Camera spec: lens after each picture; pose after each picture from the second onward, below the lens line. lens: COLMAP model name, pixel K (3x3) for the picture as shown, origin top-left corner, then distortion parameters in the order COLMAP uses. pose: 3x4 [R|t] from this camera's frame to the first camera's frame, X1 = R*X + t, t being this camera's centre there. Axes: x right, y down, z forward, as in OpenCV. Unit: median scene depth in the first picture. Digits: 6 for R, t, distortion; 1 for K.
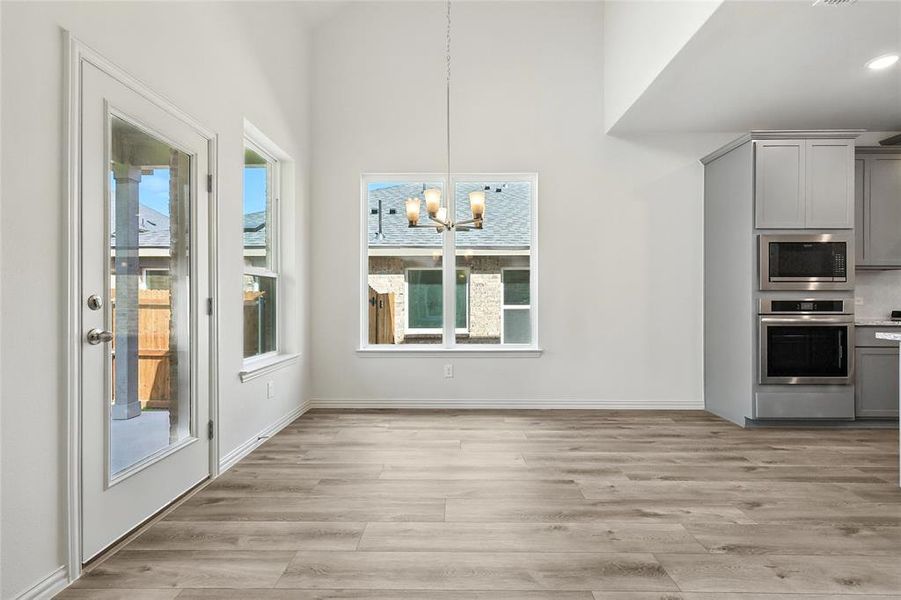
lens RADIAL K [[395.2, 0, 454.1], [0, 395.2, 299.2], [0, 0, 1]] dist [0.006157, -0.001126]
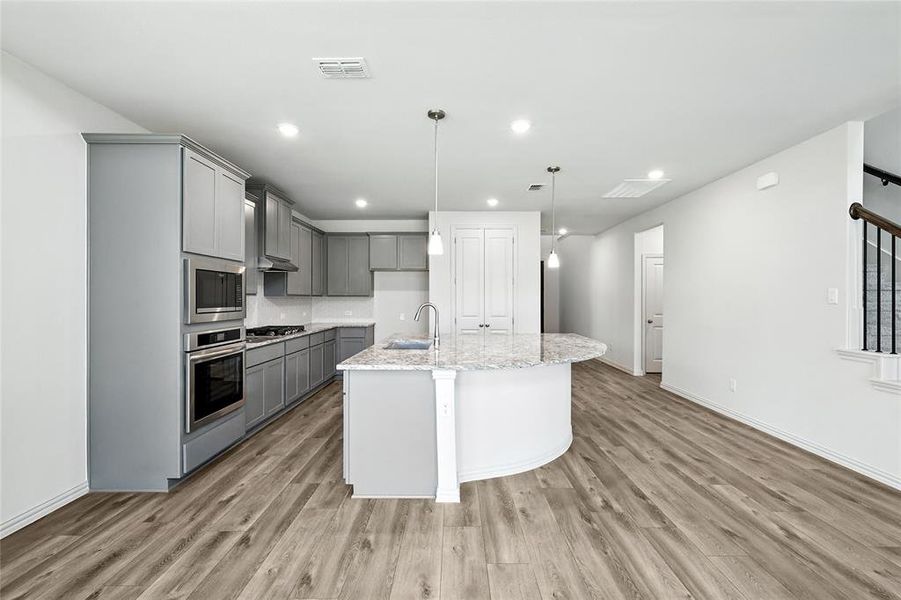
lens RADIAL K [[395.2, 0, 450.8], [0, 395.2, 299.4], [0, 0, 1]] dist [0.006157, -0.001126]
pose [[-0.008623, -0.003759, 0.999956, -0.091759], [-0.000797, 0.999993, 0.003752, -0.079095], [-0.999963, -0.000765, -0.008626, 0.437372]]
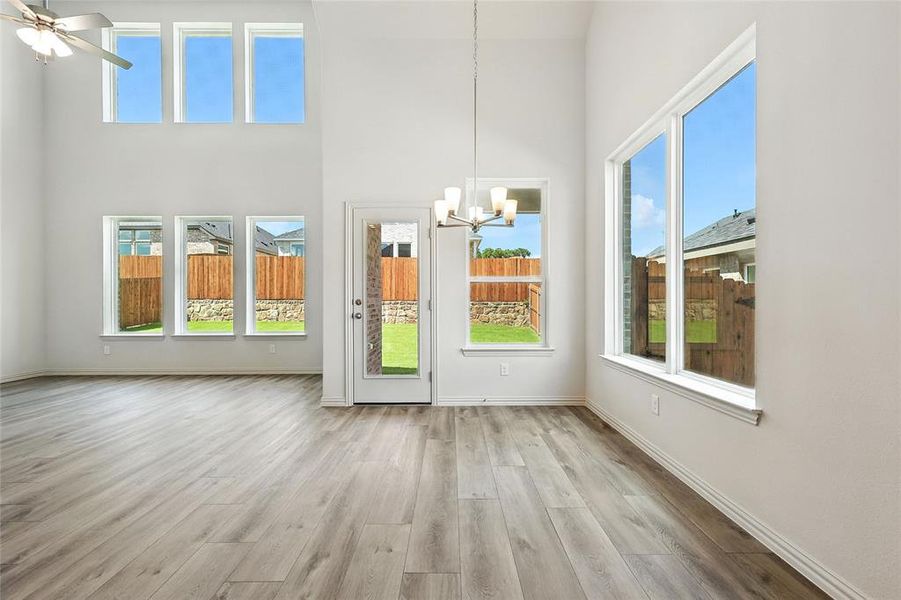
lens RADIAL K [[395.2, 0, 455.3], [0, 395.2, 298.7], [0, 0, 1]] dist [0.006157, -0.001126]
pose [[0.019358, -0.005332, -0.999798, 0.812654], [0.002812, 0.999982, -0.005279, 0.000745], [0.999809, -0.002709, 0.019373, 0.783582]]
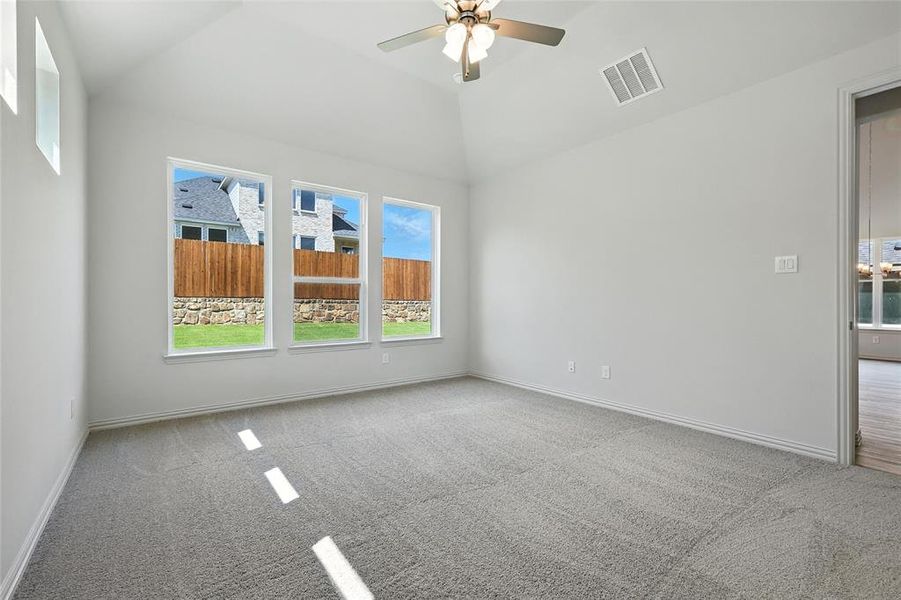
lens RADIAL K [[395.2, 0, 449.8], [0, 395.2, 301.6], [0, 0, 1]] dist [0.006157, -0.001126]
pose [[0.612801, 0.006044, -0.790215, 0.260773], [-0.004464, 0.999981, 0.004187, -0.005228], [0.790225, 0.000962, 0.612816, -2.214551]]
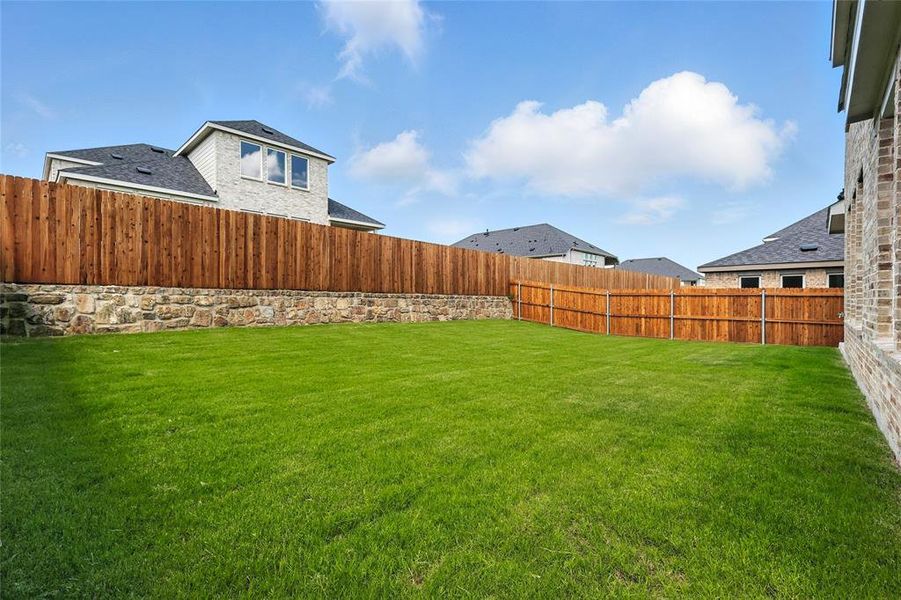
lens RADIAL K [[395.2, 0, 450.2], [0, 395.2, 302.0], [0, 0, 1]] dist [0.006157, -0.001126]
pose [[0.740053, 0.003488, -0.672539, -1.256594], [0.000635, 0.999982, 0.005885, 0.059352], [0.672548, -0.004782, 0.740038, -2.690277]]
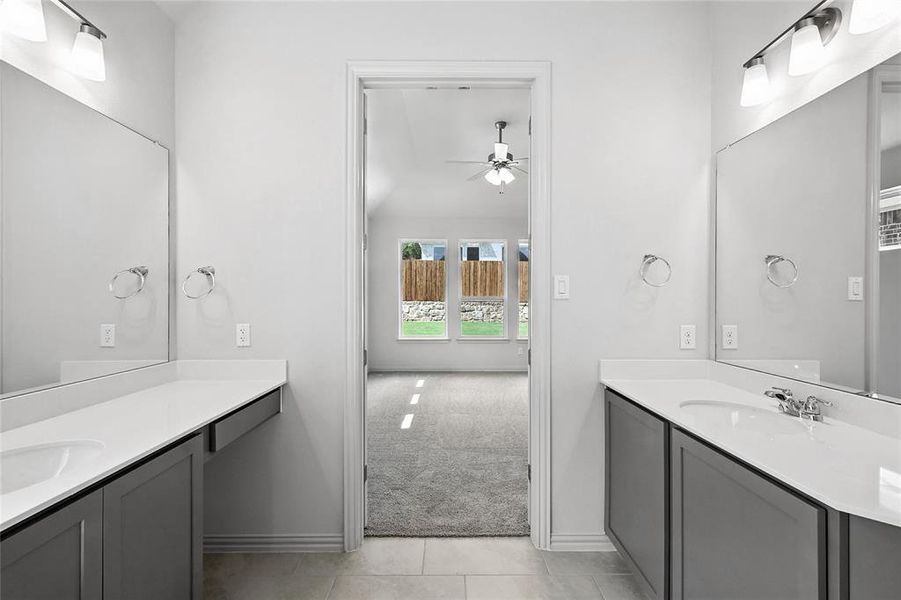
lens RADIAL K [[395.2, 0, 448.1], [0, 395.2, 297.3], [0, 0, 1]] dist [0.006157, -0.001126]
pose [[0.010908, -0.000413, -0.999940, 1.085076], [-0.003121, 0.999995, -0.000447, -0.074290], [0.999936, 0.003125, 0.010907, -1.902971]]
